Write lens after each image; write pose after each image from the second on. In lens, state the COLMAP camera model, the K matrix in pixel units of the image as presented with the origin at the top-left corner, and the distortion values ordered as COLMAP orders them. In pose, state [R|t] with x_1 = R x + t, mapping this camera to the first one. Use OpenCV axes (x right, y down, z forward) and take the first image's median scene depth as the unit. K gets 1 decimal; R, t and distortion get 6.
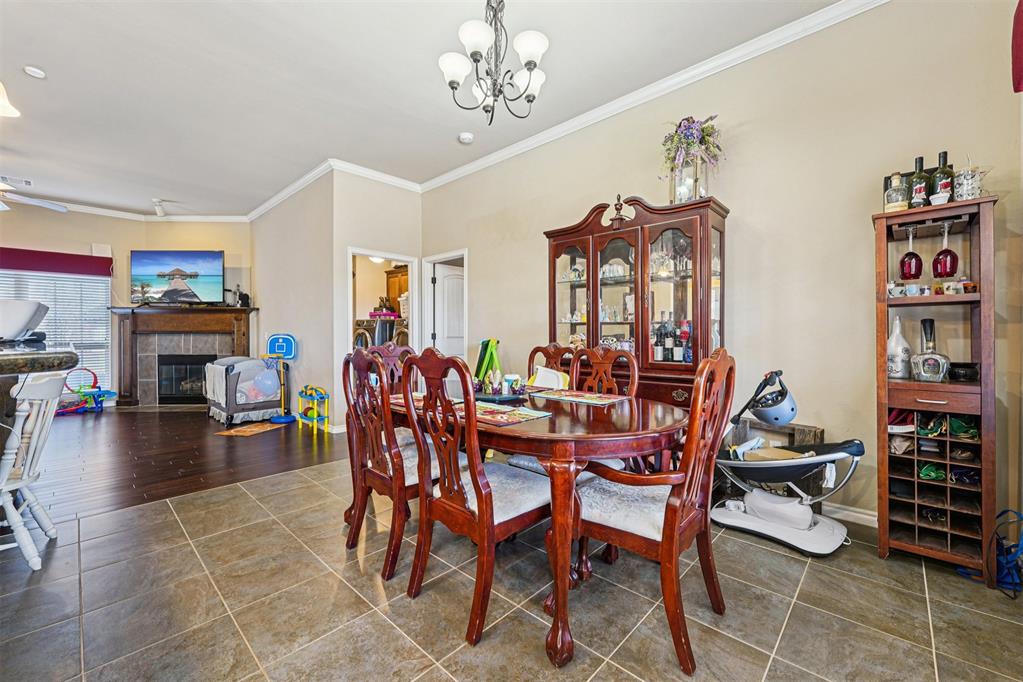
lens RADIAL K [[408.4, 0, 502.0], [0, 408.4, 338.1], [0, 0, 1]] dist [-0.000069, -0.000560]
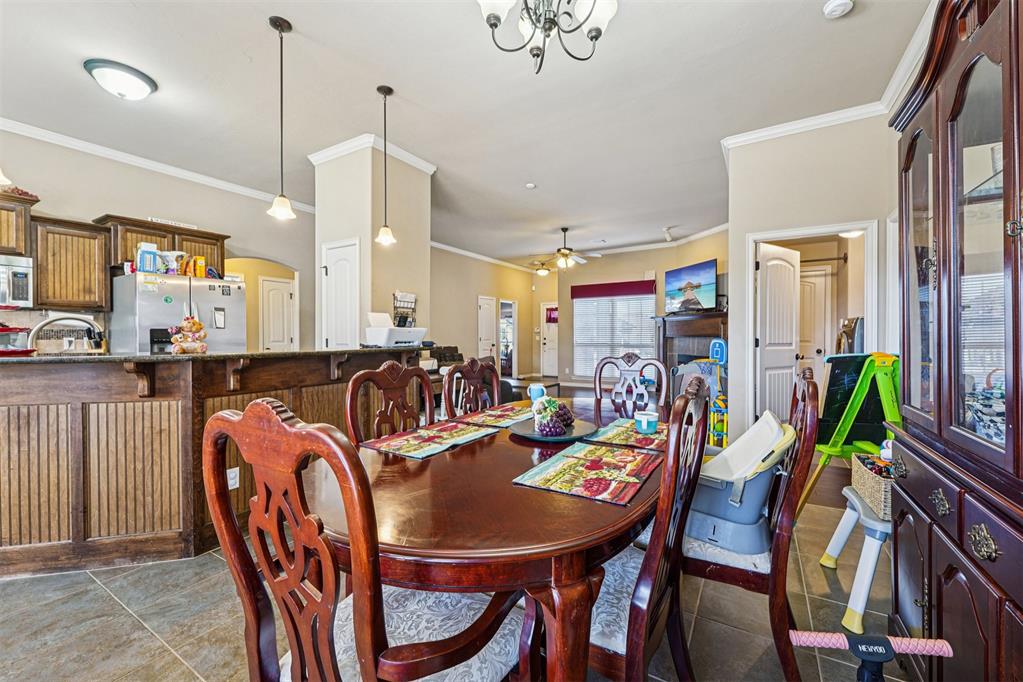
lens RADIAL K [[408.4, 0, 517.9], [0, 408.4, 338.0], [0, 0, 1]] dist [-0.000069, -0.000560]
pose [[0.222850, 0.005599, -0.974837, 0.284902], [-0.005489, 0.999975, 0.004489, -0.012412], [0.974837, 0.004350, 0.222875, 0.318999]]
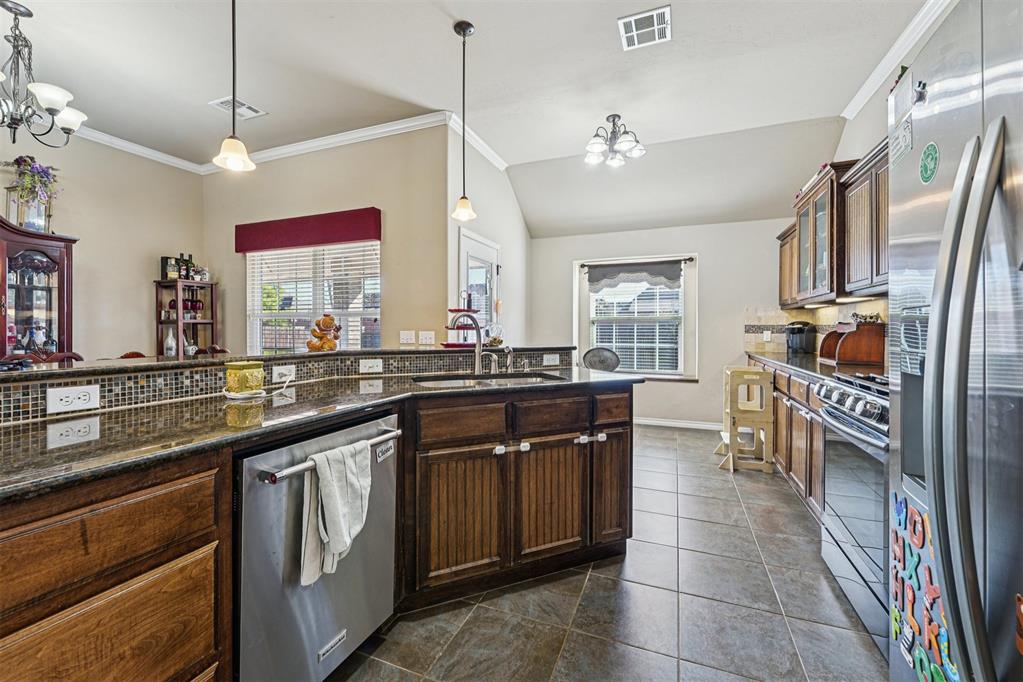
lens RADIAL K [[408.4, 0, 505.5], [0, 408.4, 333.0], [0, 0, 1]] dist [-0.000069, -0.000560]
pose [[-0.359910, -0.010447, 0.932928, -0.607952], [0.006583, 0.999884, 0.013737, -0.016221], [-0.932964, 0.011086, -0.359800, 0.072075]]
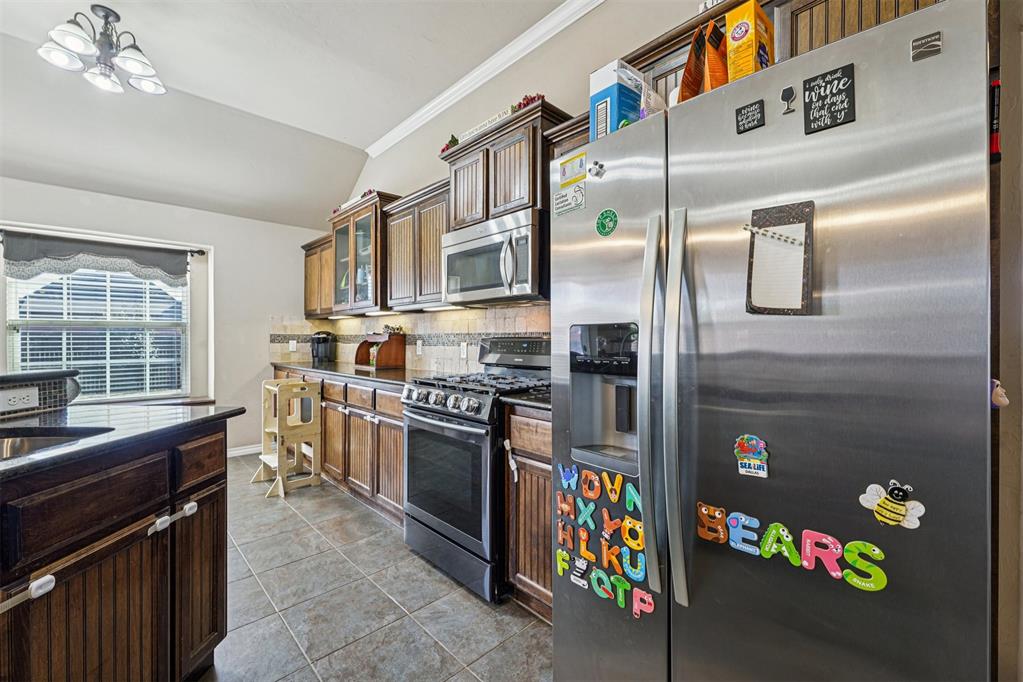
lens RADIAL K [[428.0, 0, 507.4], [0, 428.0, 339.5], [0, 0, 1]] dist [0.008058, 0.000575]
pose [[-0.998267, 0.000361, 0.058851, -0.496016], [0.001171, 0.999905, 0.013730, -0.018527], [-0.058841, 0.013776, -0.998172, 0.098235]]
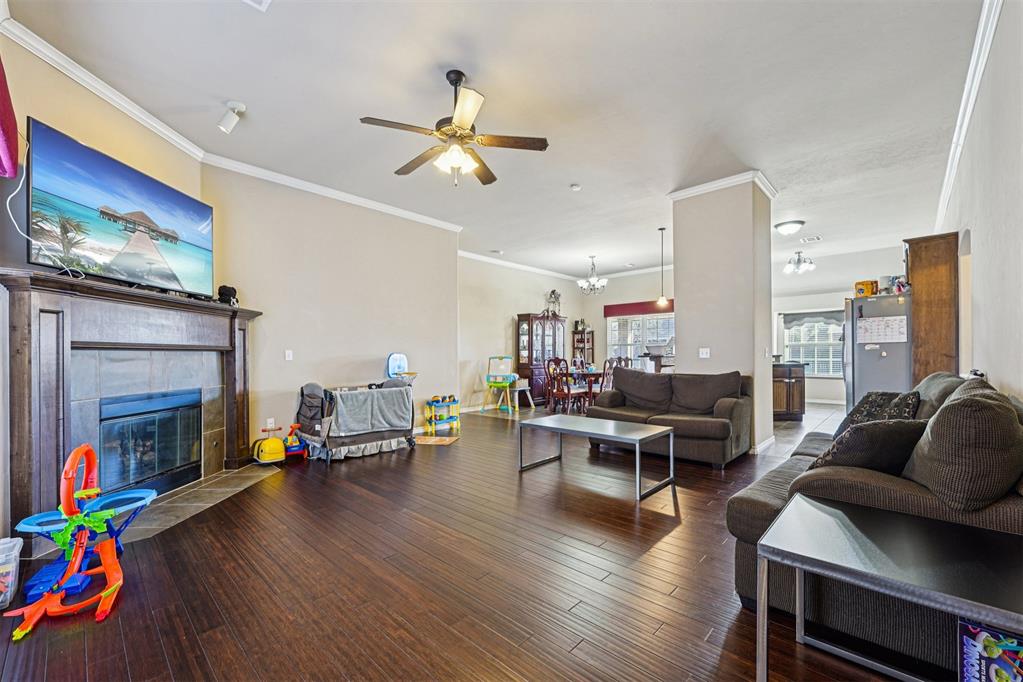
lens RADIAL K [[408.4, 0, 517.7], [0, 408.4, 355.9], [0, 0, 1]] dist [-0.000069, -0.000560]
pose [[-0.006655, -0.000345, 0.999978, -1.517458], [0.010925, 0.999940, 0.000418, 0.000084], [-0.999918, 0.010928, -0.006651, 0.694122]]
